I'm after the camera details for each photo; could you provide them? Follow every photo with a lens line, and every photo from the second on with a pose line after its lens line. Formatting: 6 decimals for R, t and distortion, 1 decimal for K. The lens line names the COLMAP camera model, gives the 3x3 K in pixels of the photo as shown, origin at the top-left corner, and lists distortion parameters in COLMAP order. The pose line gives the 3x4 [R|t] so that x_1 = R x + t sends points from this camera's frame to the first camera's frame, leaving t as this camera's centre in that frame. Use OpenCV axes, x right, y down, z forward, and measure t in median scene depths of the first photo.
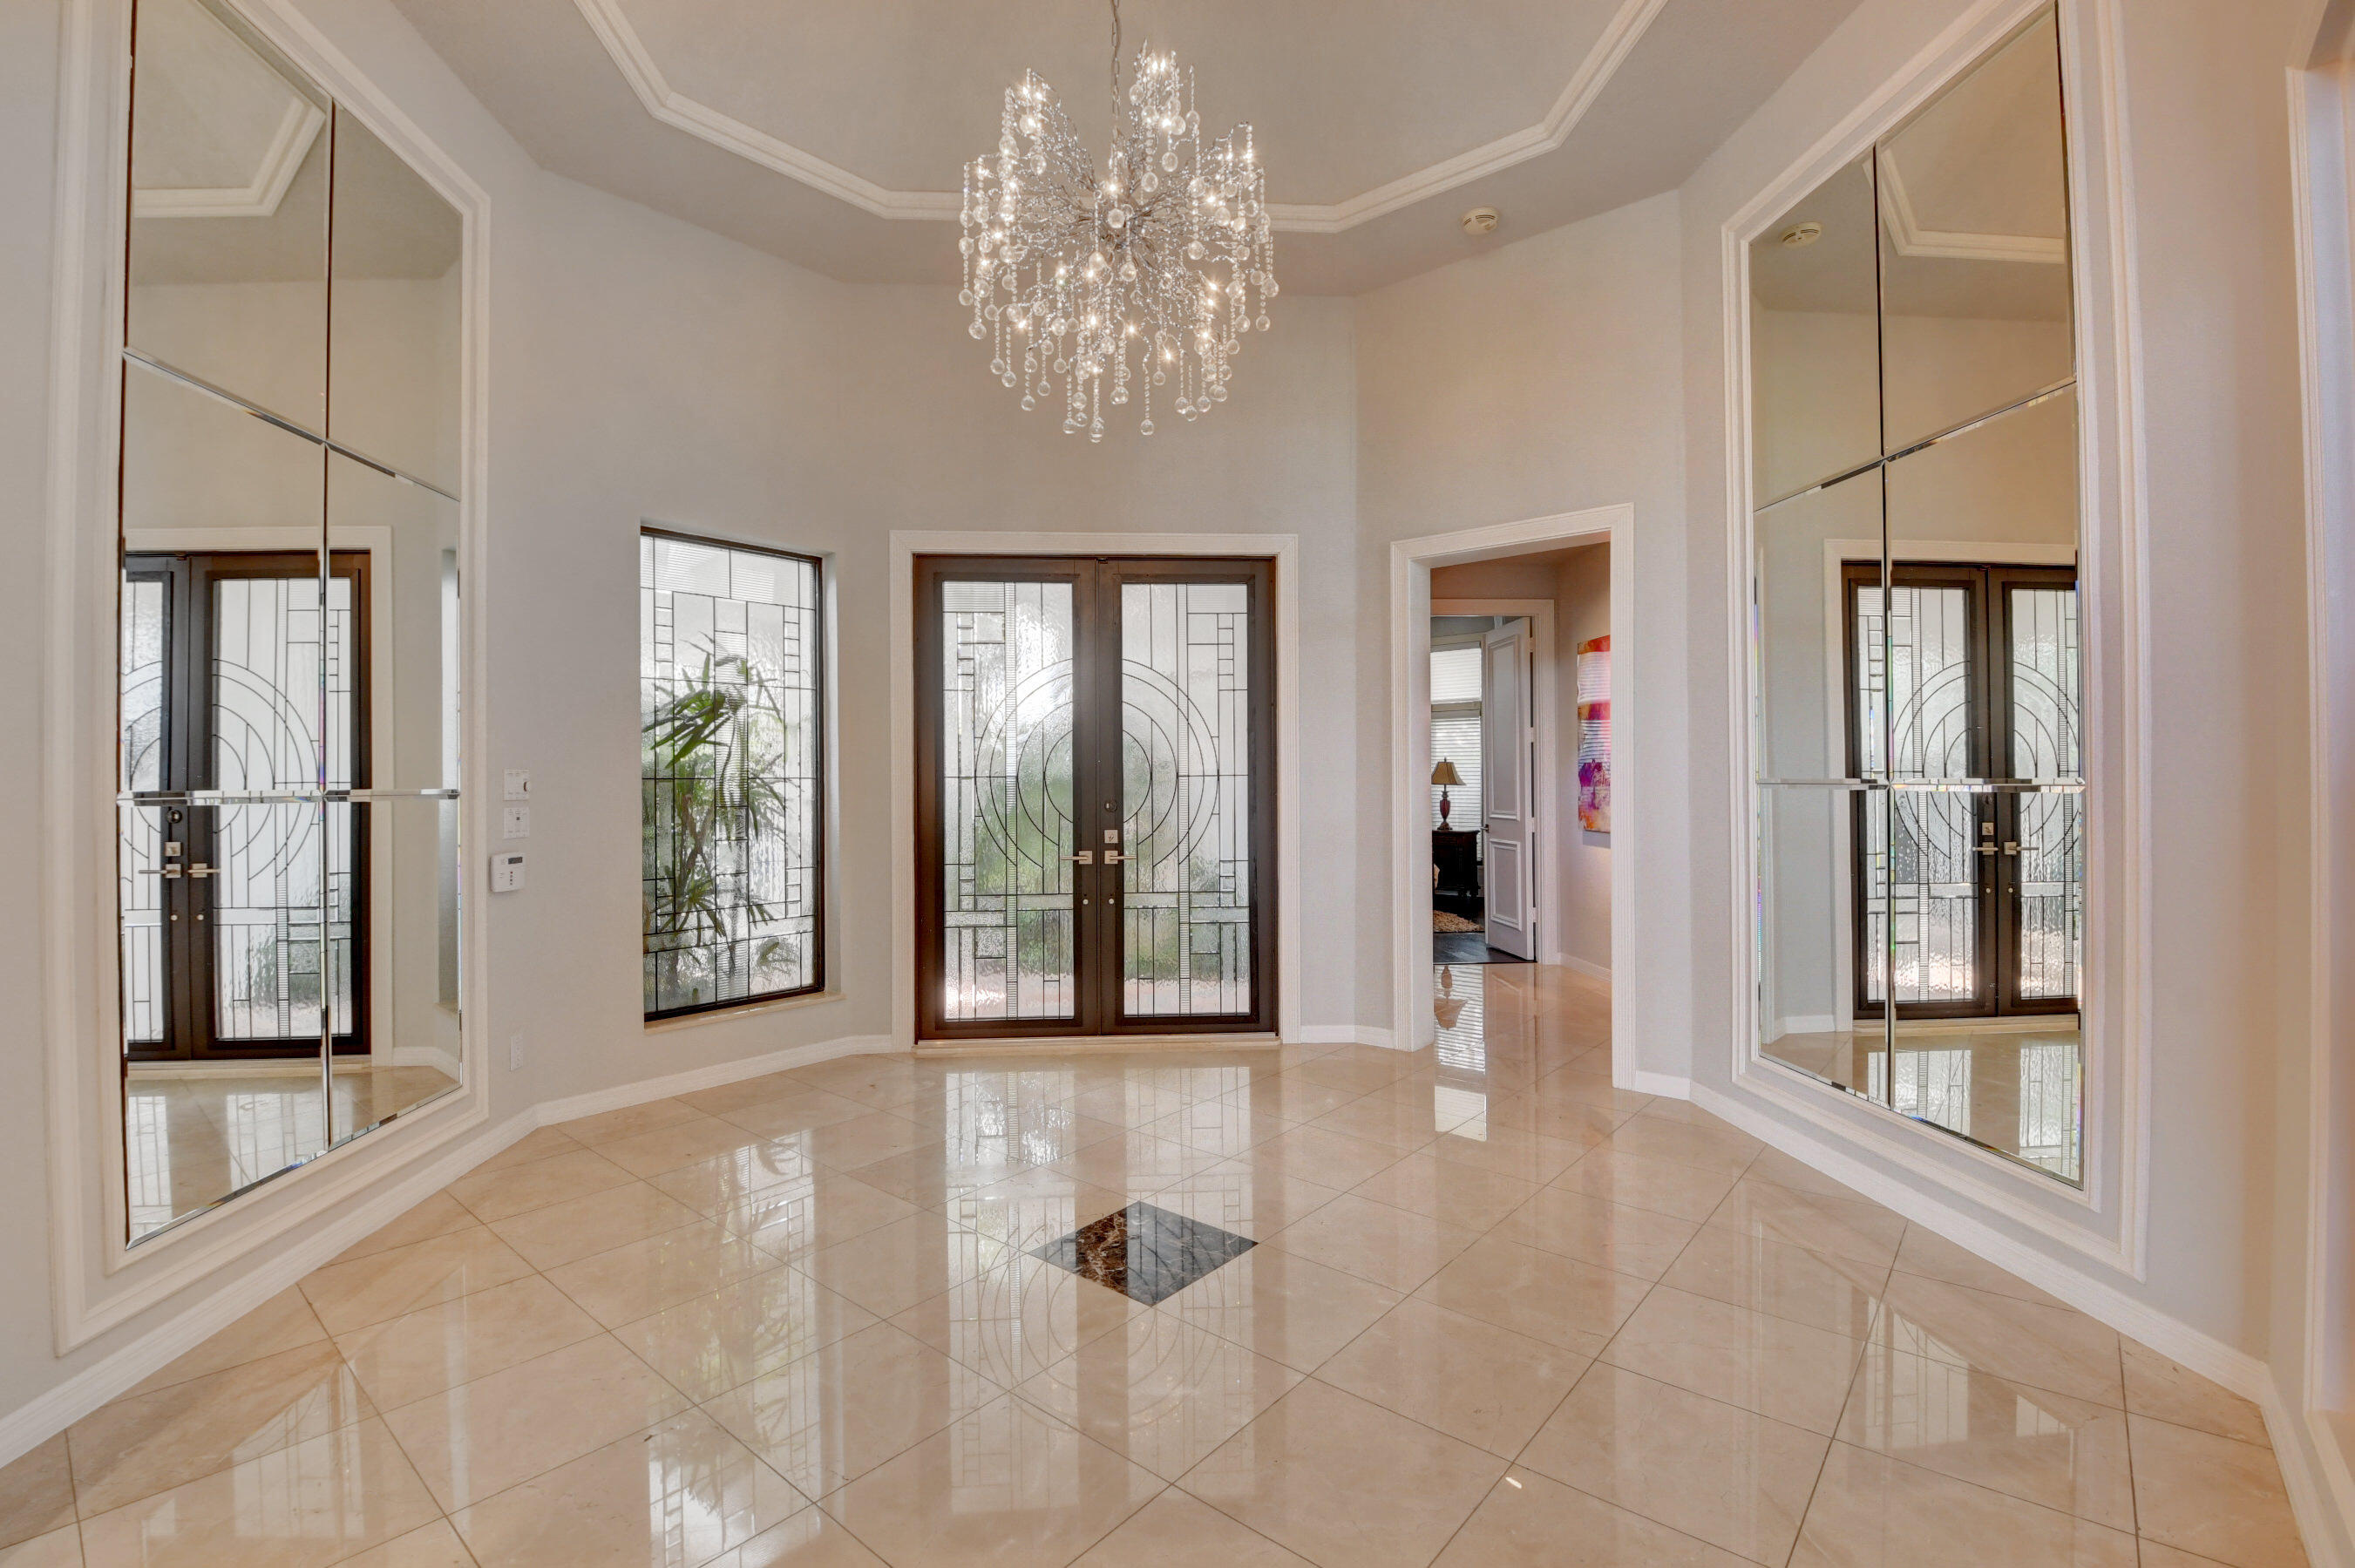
lens RADIAL K [[1027.6, 0, 1167.4], [0, 1027.6, 775.6], [0, 0, 1]] dist [-0.001531, -0.017502]
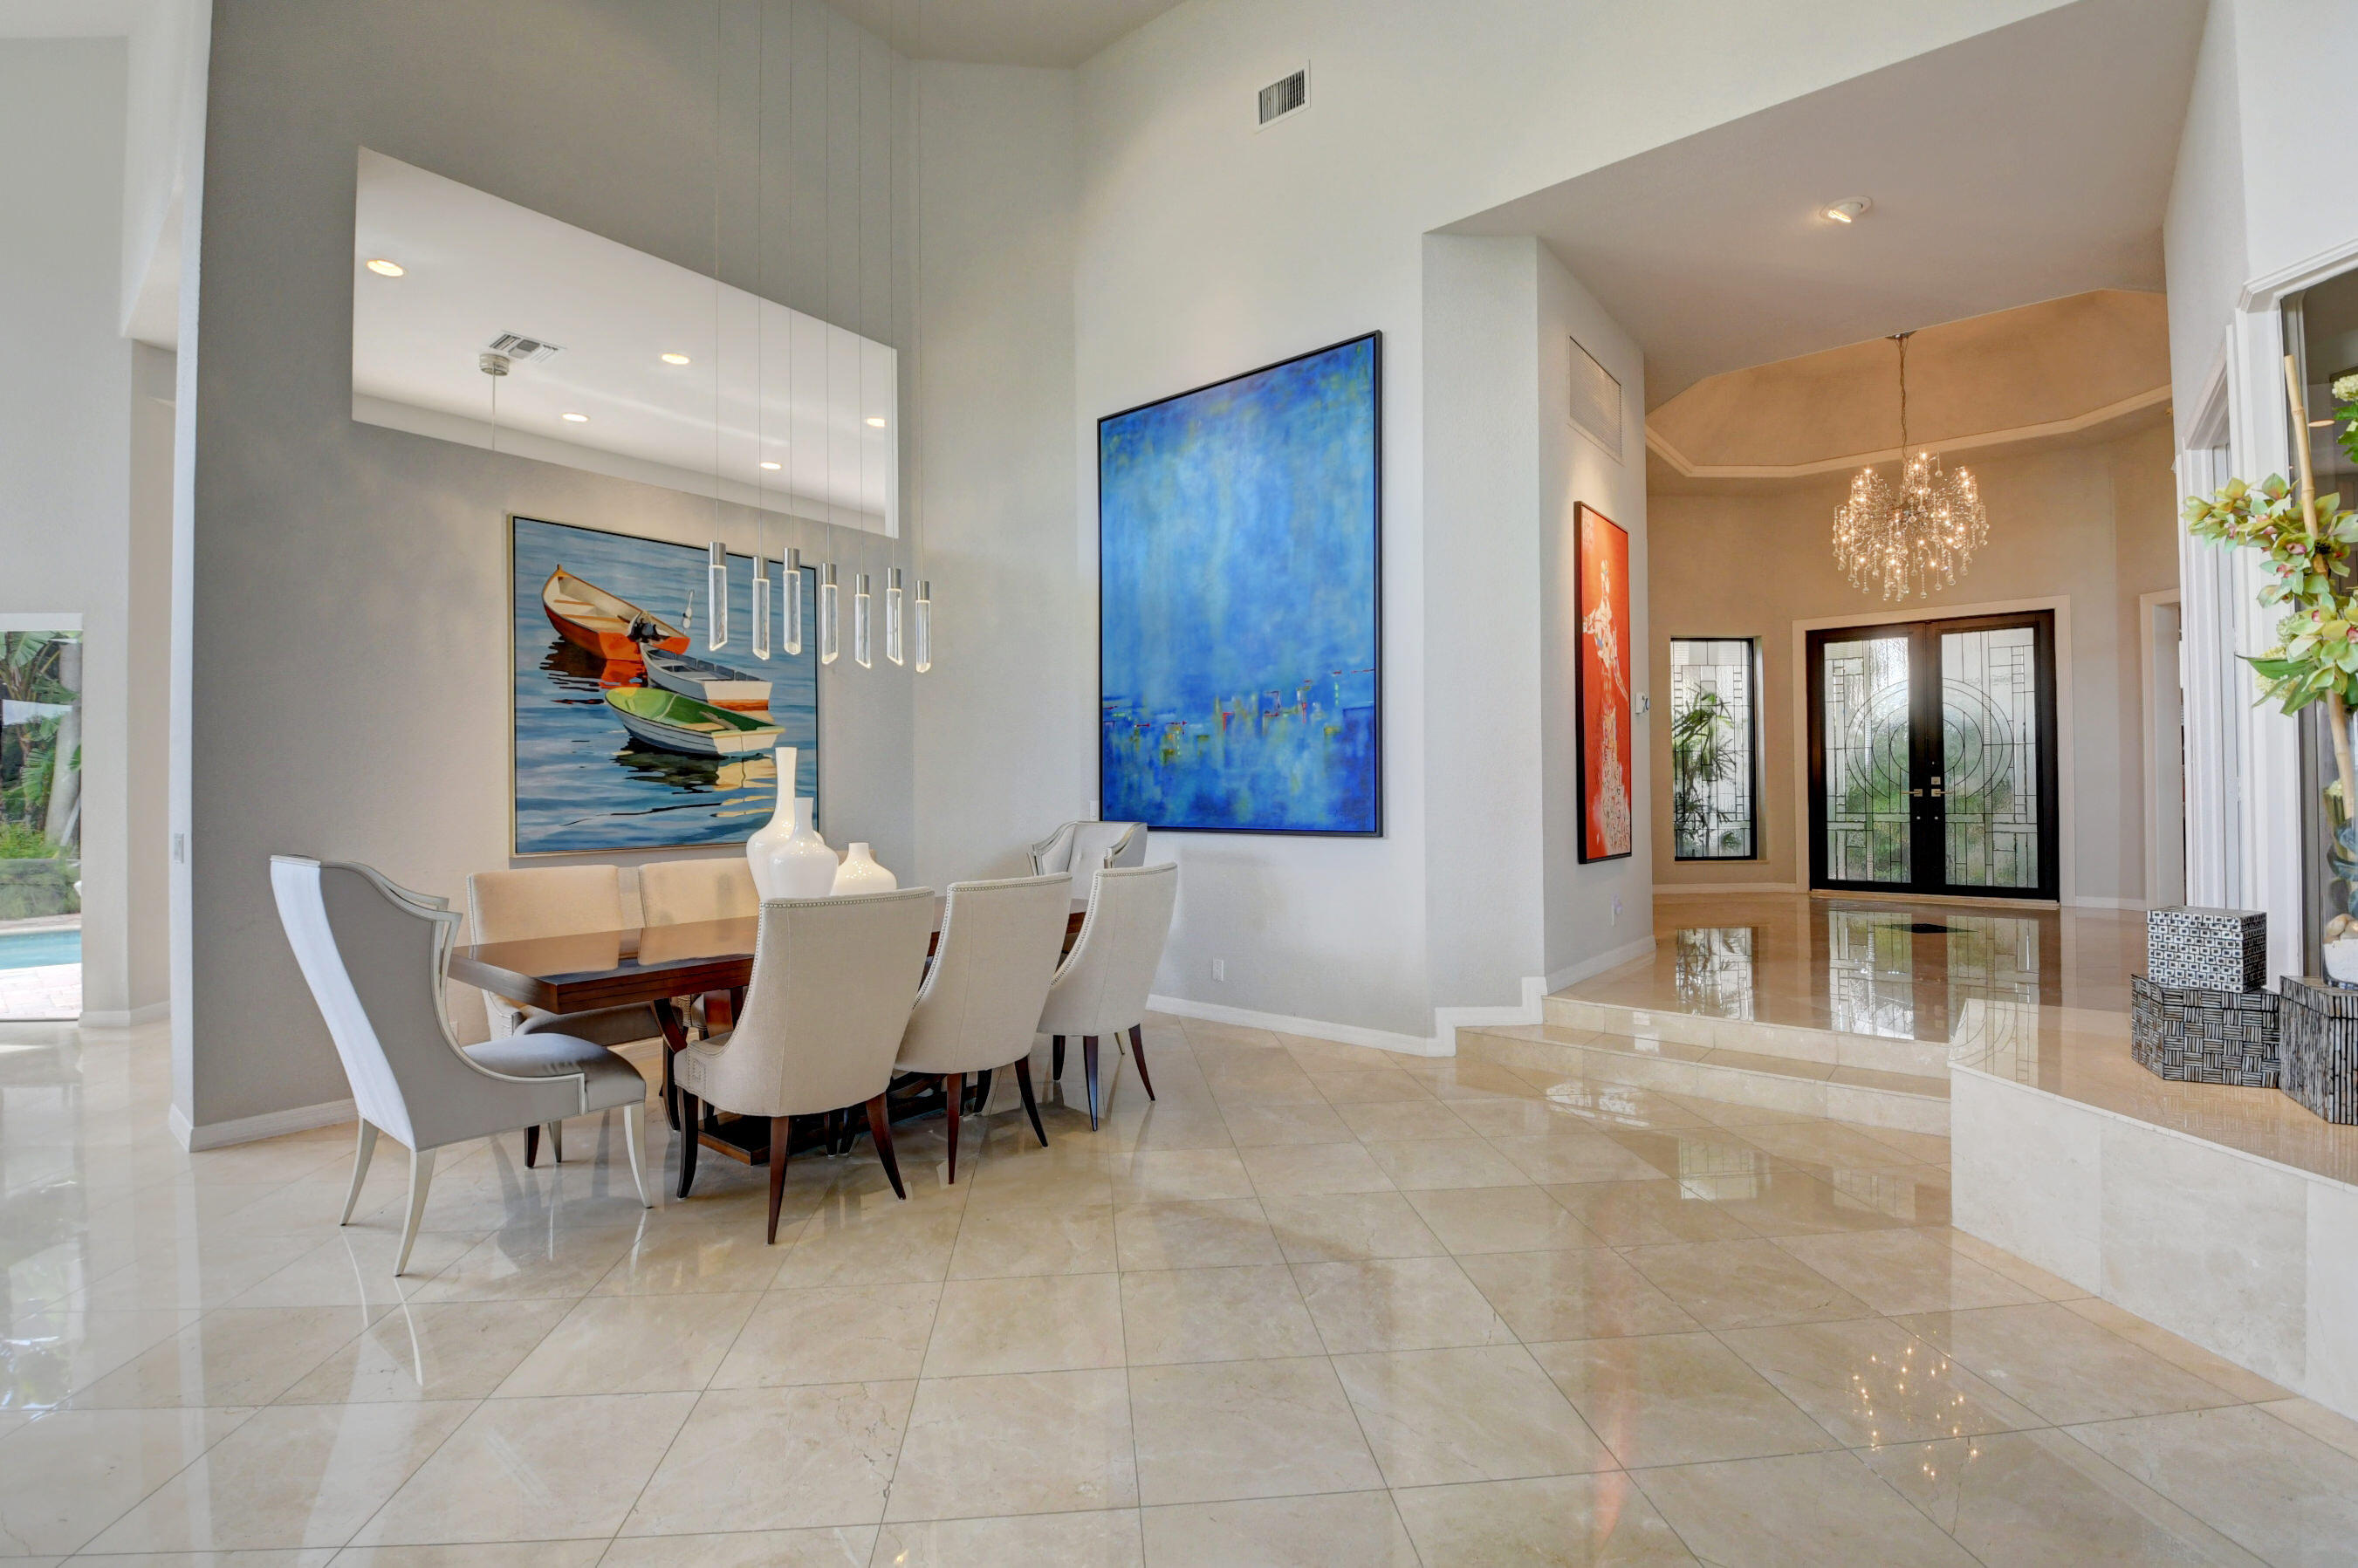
lens RADIAL K [[1028.8, 0, 1168.9], [0, 1028.8, 775.6], [0, 0, 1]] dist [-0.001531, -0.017502]
pose [[0.712187, -0.006940, -0.701956, 0.239293], [0.007568, 0.999969, -0.002208, 0.045033], [0.701949, -0.003740, 0.712217, -1.164378]]
